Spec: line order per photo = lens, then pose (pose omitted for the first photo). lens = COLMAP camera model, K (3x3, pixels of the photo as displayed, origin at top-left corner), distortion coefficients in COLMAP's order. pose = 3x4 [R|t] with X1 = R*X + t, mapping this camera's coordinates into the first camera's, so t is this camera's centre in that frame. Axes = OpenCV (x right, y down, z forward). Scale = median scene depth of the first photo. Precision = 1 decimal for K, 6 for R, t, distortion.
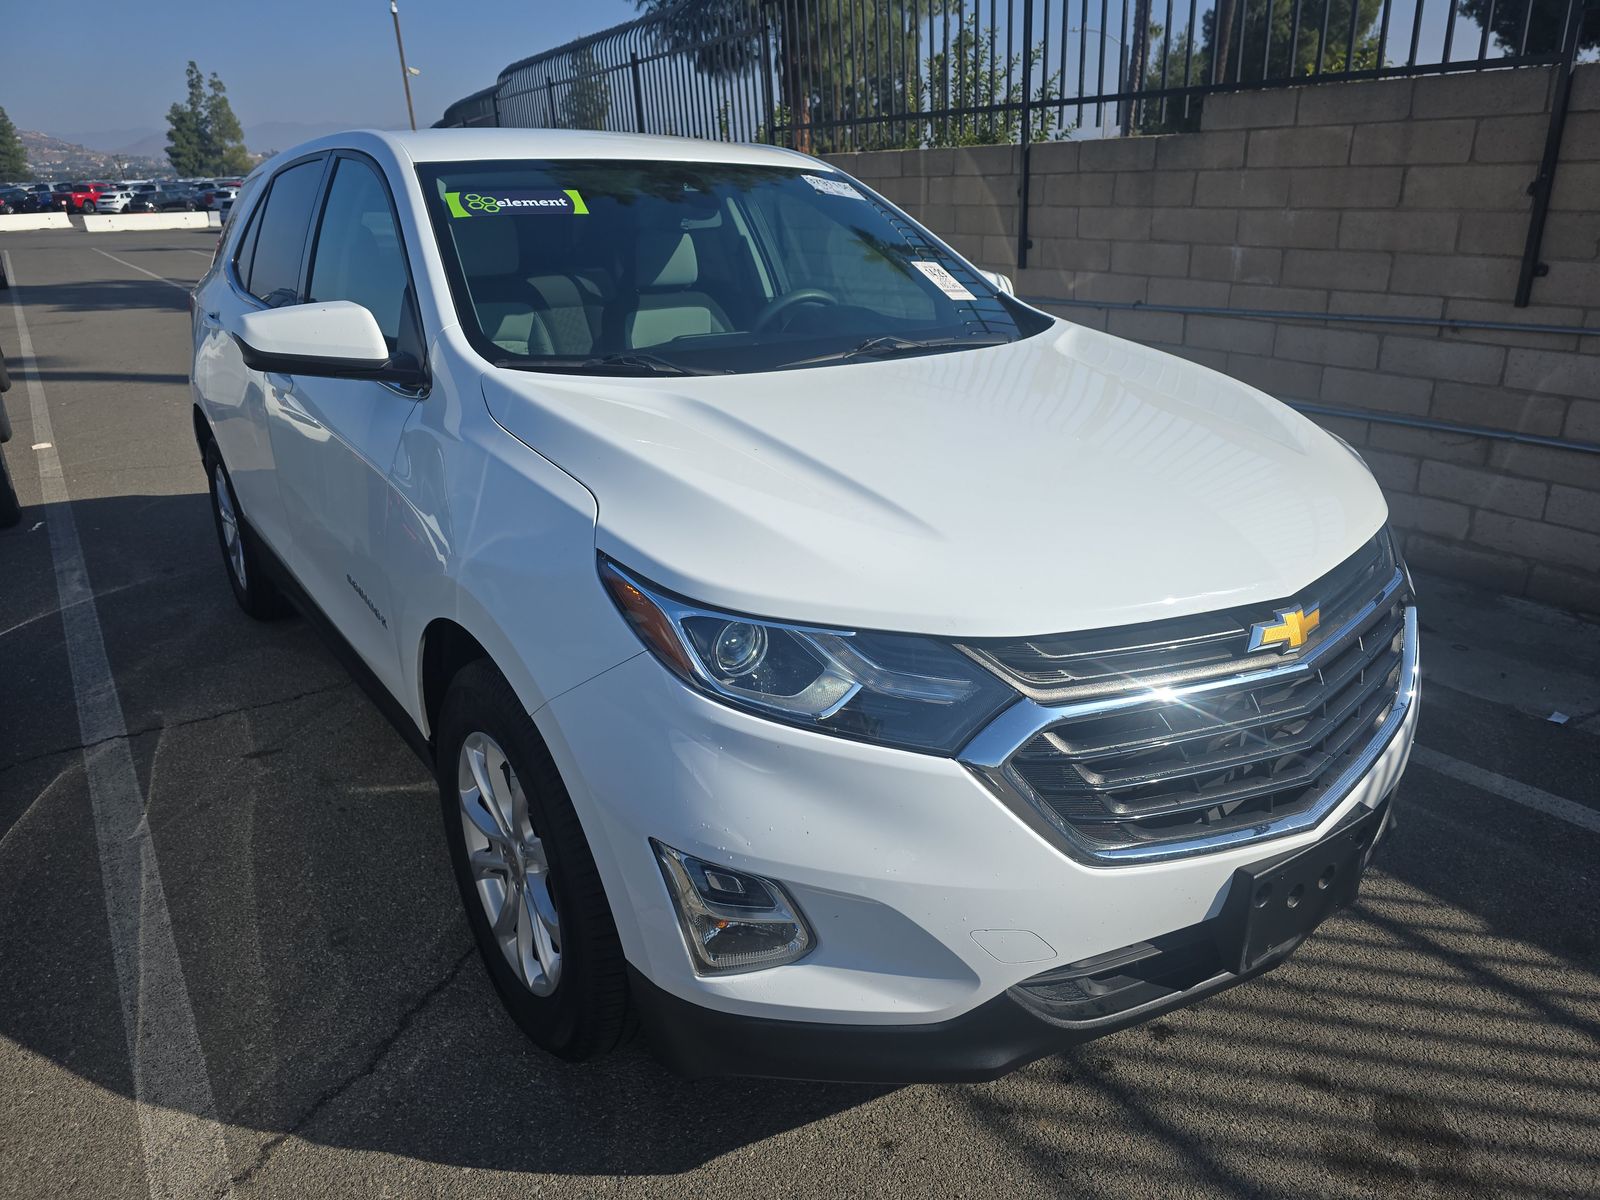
lens RADIAL K [[1068.7, 0, 803.2], [0, 1068.7, 596.5], [0, 0, 1]] dist [0.062126, -0.053046]
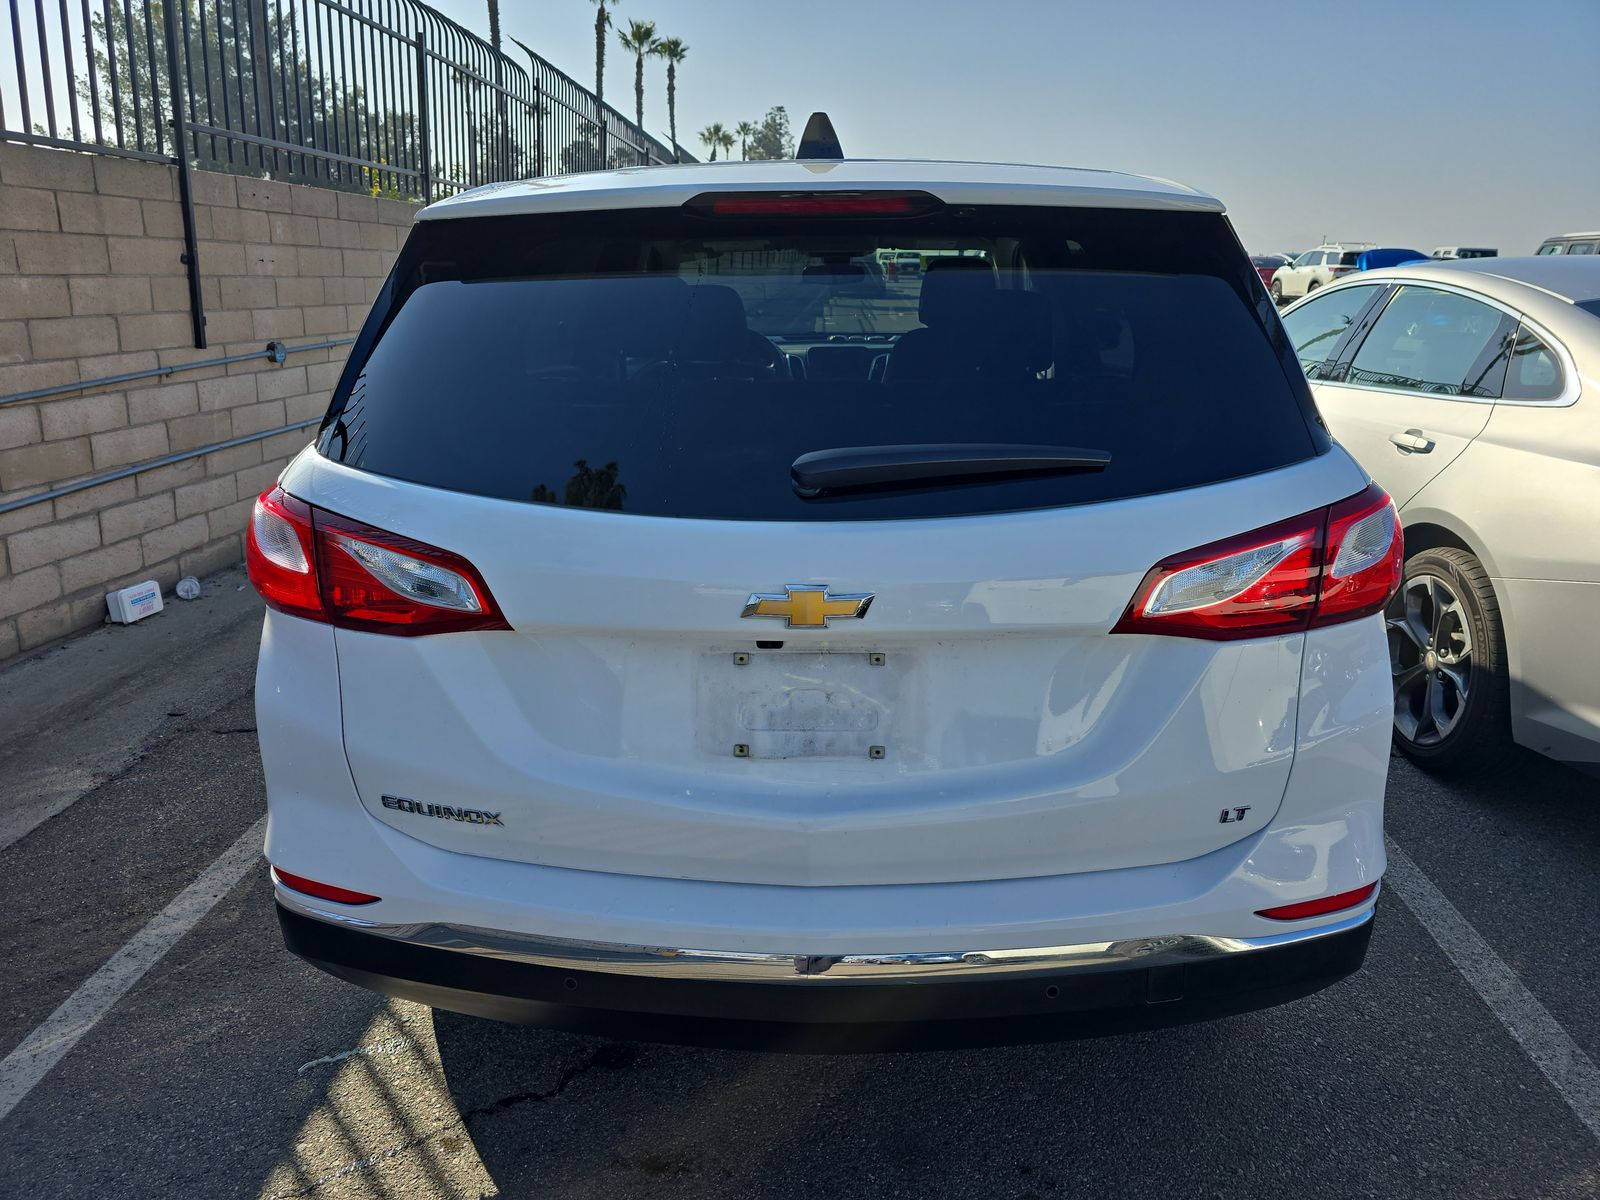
lens RADIAL K [[1078.8, 0, 805.5], [0, 1078.8, 591.4], [0, 0, 1]] dist [0.054956, -0.055291]
pose [[-0.785538, -0.167772, 0.595636, -0.675710], [0.220991, 0.823016, 0.523266, -0.512654], [-0.578007, 0.542676, -0.609435, 1.429582]]
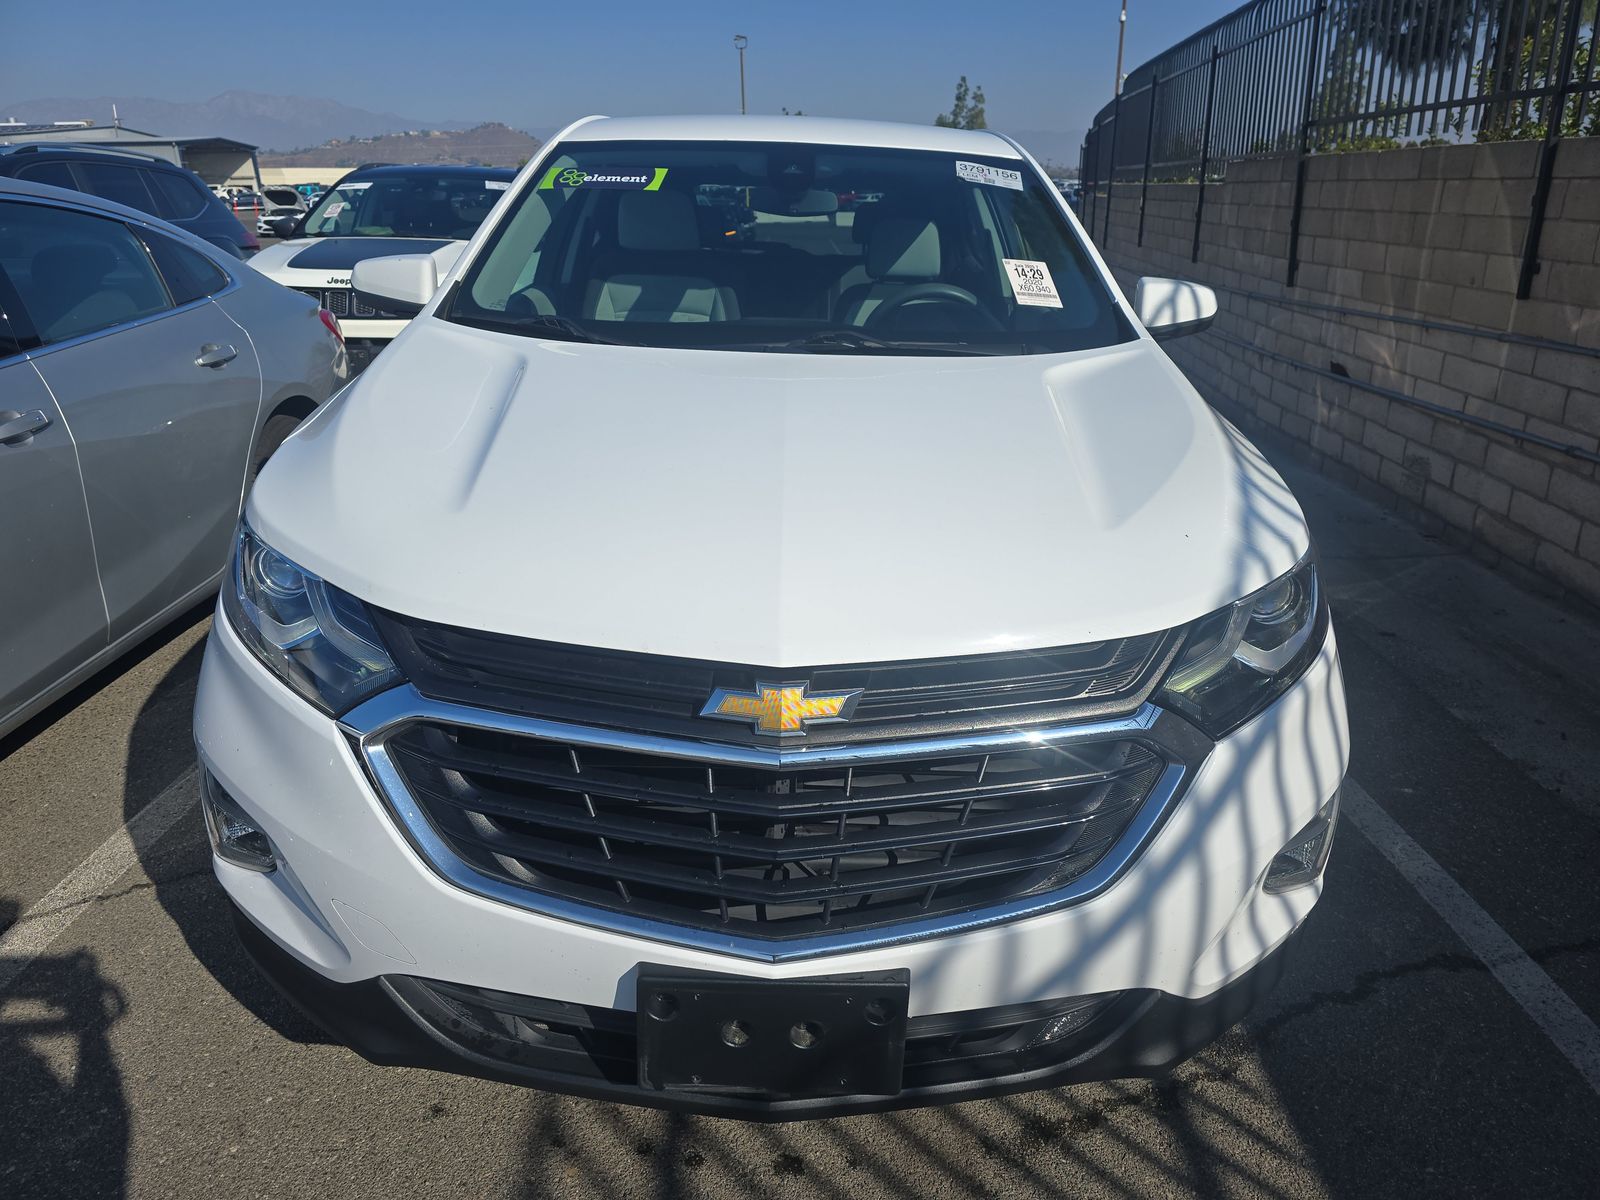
lens RADIAL K [[1078.8, 0, 805.5], [0, 1078.8, 591.4], [0, 0, 1]] dist [0.054956, -0.055291]
pose [[0.820991, 0.222444, -0.525825, 0.337458], [-0.228498, 0.972021, 0.054439, -0.039430], [0.523223, 0.075456, 0.848849, 0.123670]]
